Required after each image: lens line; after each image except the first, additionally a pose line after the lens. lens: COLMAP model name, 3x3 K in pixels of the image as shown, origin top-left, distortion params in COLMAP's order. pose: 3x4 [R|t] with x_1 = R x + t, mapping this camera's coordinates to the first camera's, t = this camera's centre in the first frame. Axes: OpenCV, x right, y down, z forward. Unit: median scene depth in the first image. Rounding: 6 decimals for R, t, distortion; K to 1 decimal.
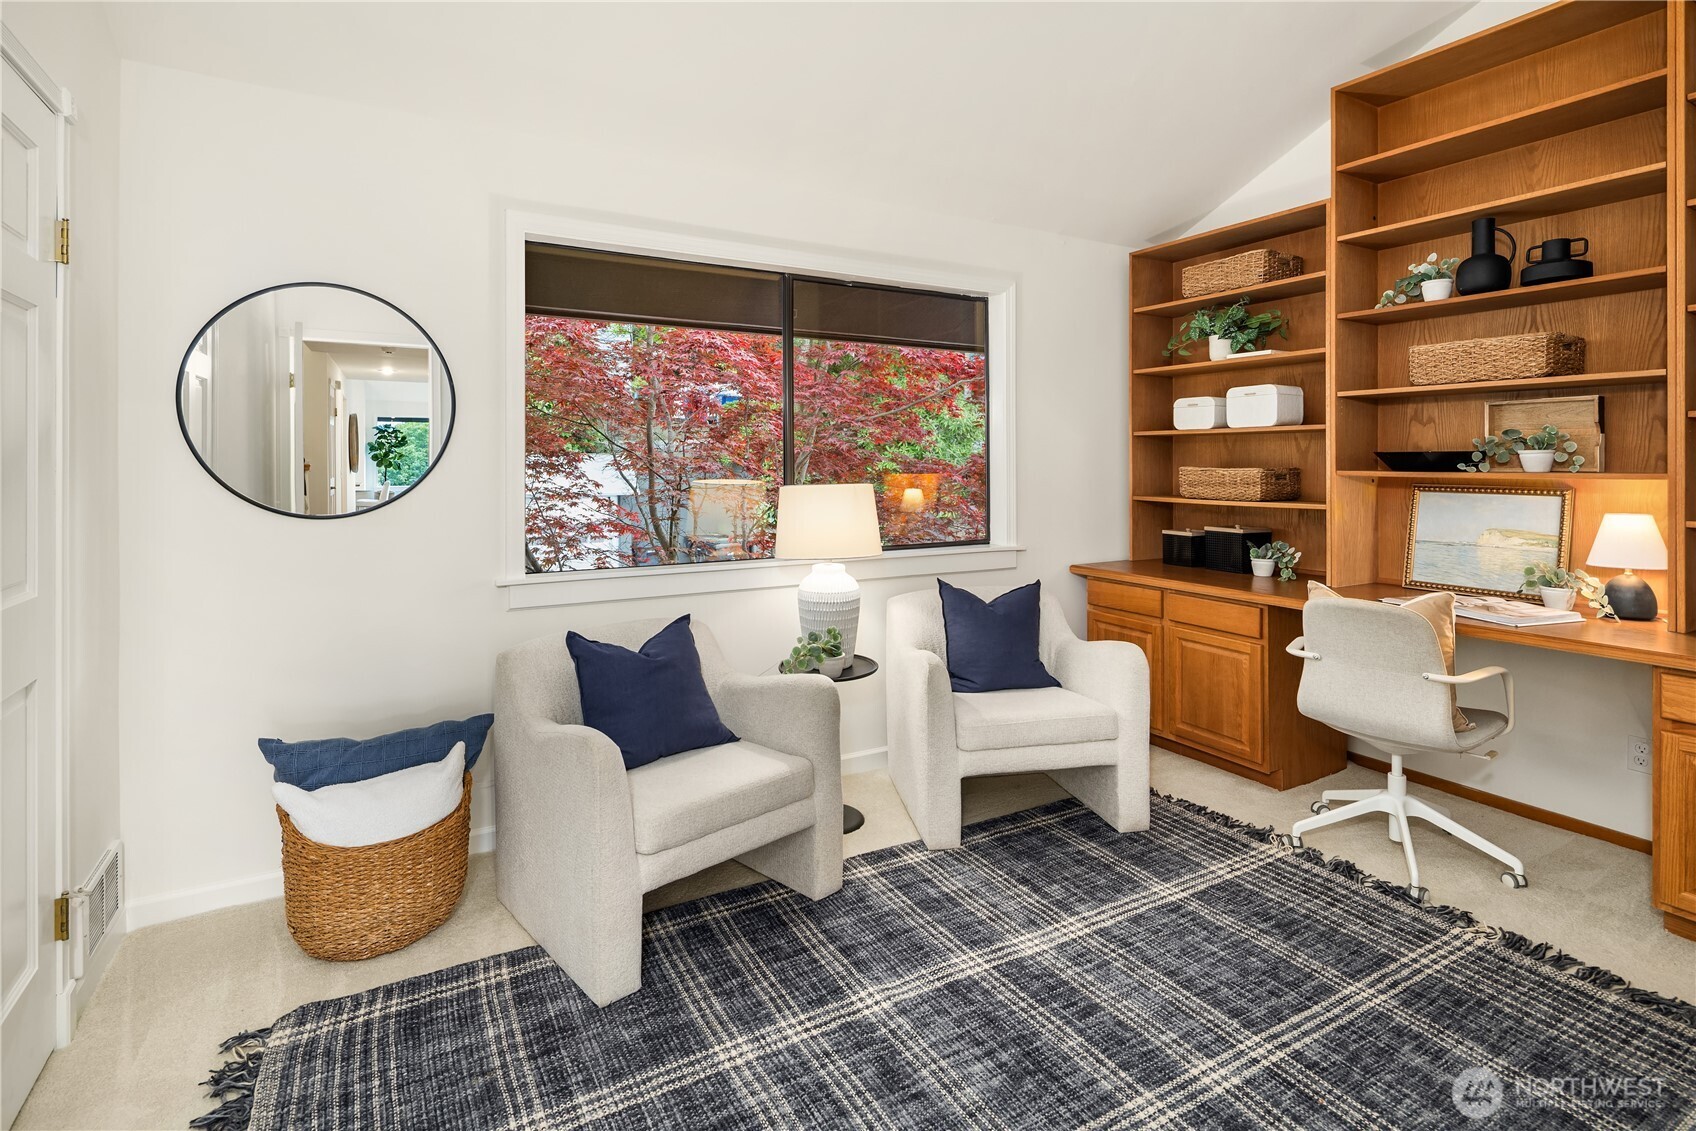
lens RADIAL K [[836.7, 0, 846.2], [0, 836.7, 472.9], [0, 0, 1]] dist [-0.000806, -0.001207]
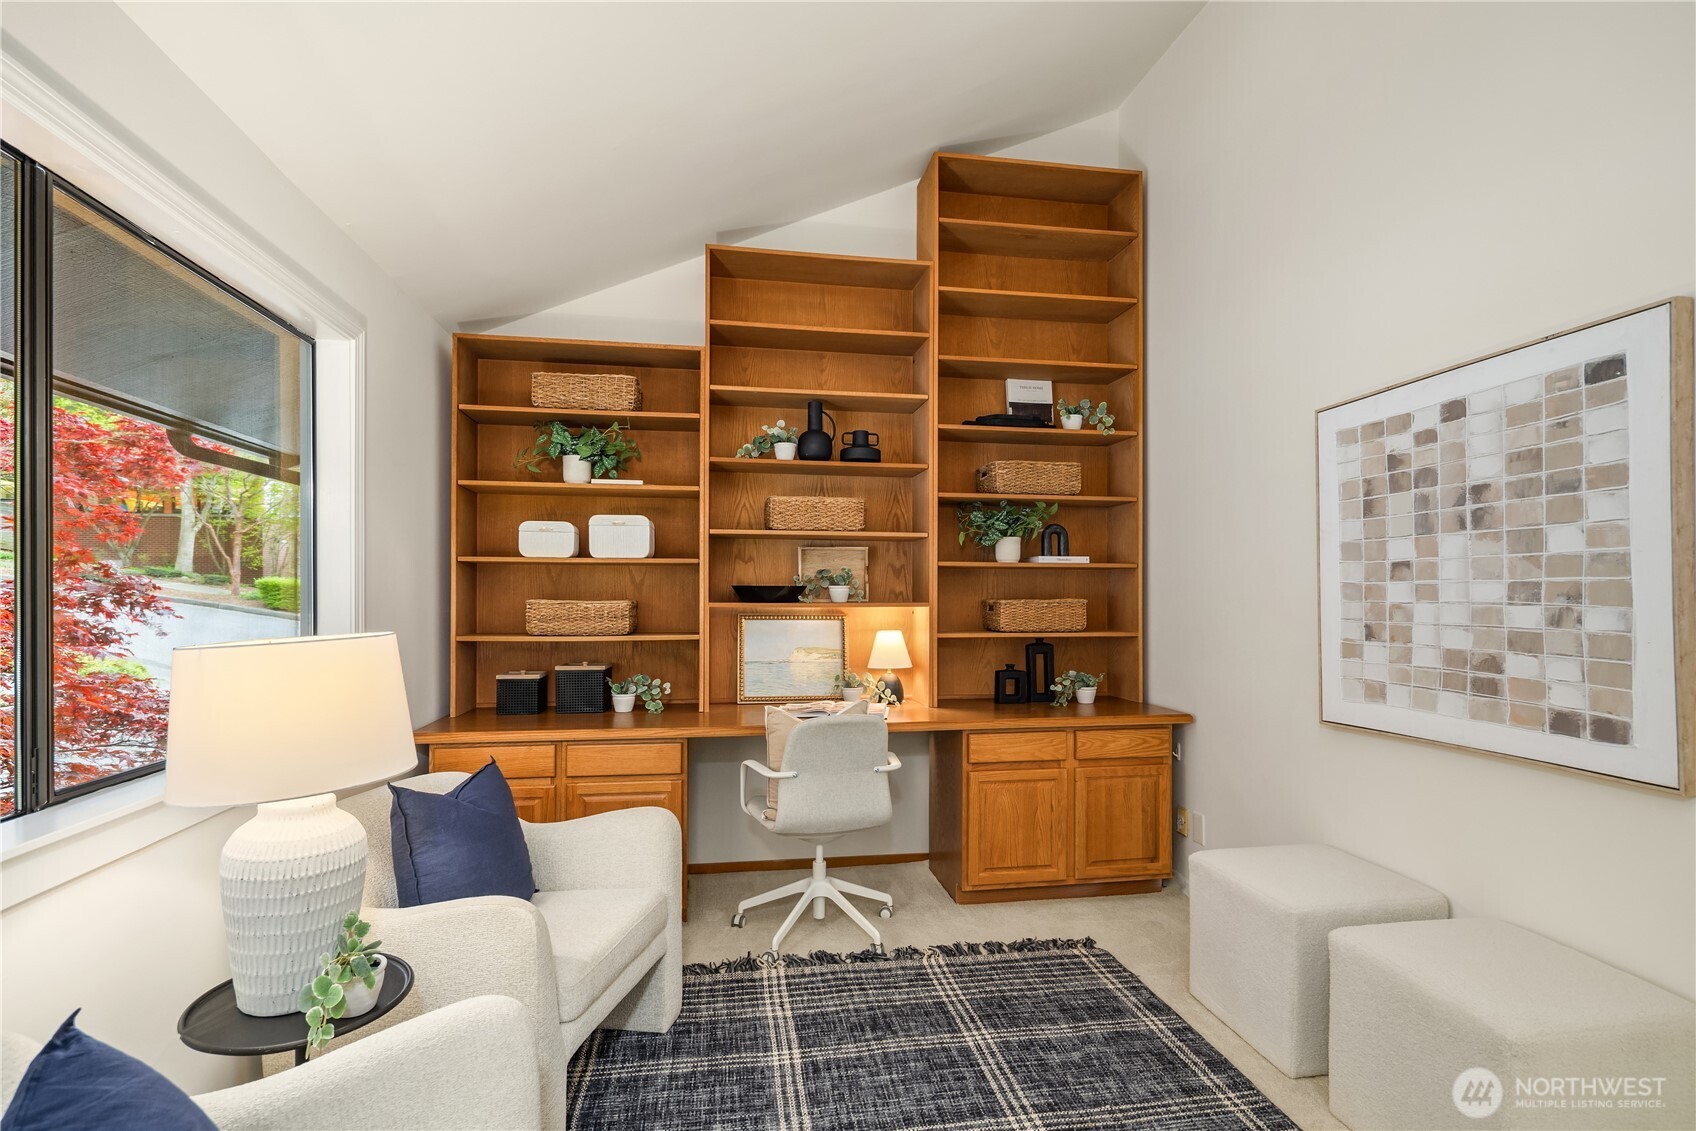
lens RADIAL K [[834.0, 0, 817.6], [0, 834.0, 594.7], [0, 0, 1]] dist [0.001793, 0.000632]
pose [[0.340096, -0.000304, 0.940391, -0.413540], [0.010223, 0.999942, -0.003374, -0.008636], [-0.940335, 0.010761, 0.340080, 0.563093]]
